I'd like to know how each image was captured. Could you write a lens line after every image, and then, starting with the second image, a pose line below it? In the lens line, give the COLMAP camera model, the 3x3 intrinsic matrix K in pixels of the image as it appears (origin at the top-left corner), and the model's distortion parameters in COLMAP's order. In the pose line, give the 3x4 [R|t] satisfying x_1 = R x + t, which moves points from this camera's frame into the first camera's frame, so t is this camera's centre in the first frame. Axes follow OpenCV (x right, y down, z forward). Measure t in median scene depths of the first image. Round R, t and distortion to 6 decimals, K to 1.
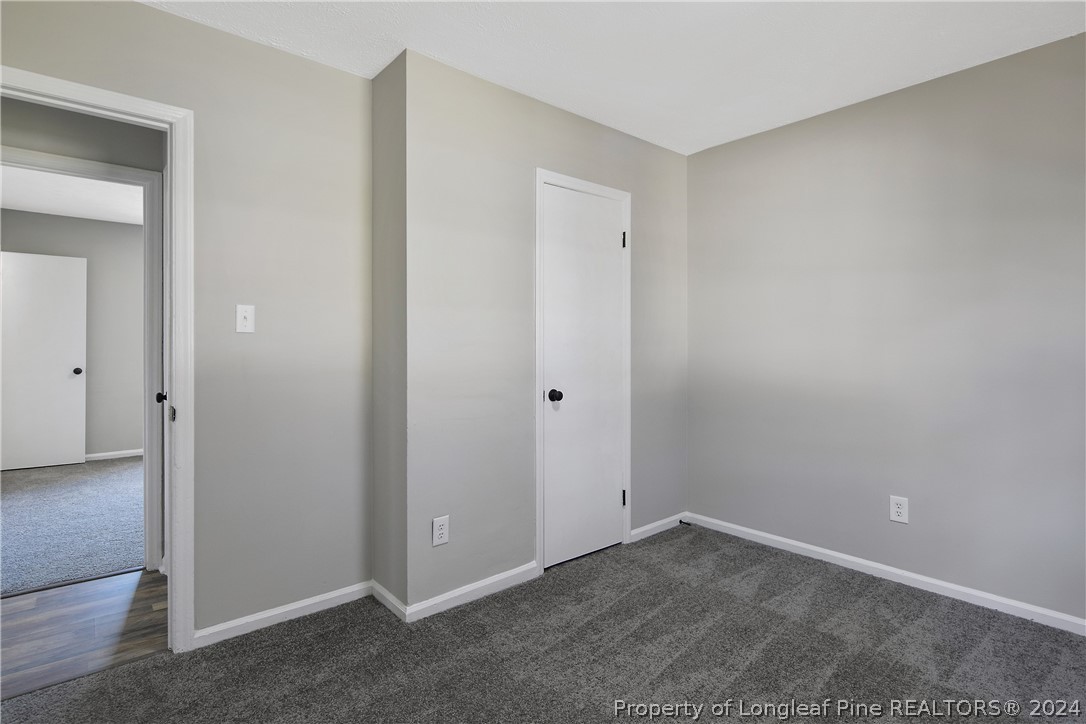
lens RADIAL K [[531.9, 0, 545.6], [0, 531.9, 357.6], [0, 0, 1]] dist [0.011656, -0.002322]
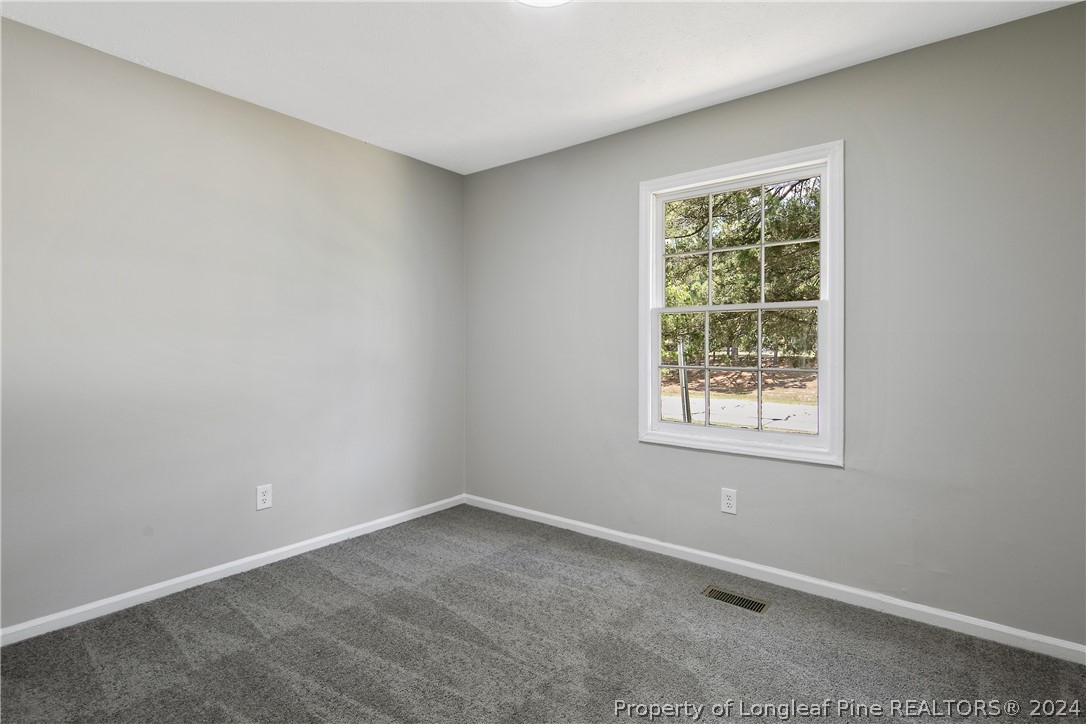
lens RADIAL K [[531.9, 0, 544.4], [0, 531.9, 355.1], [0, 0, 1]] dist [0.011656, -0.002322]
pose [[-0.223553, 0.002547, 0.974688, -0.519806], [0.002815, 0.999994, -0.001968, 0.003949], [-0.974688, 0.002304, -0.223559, 0.709191]]
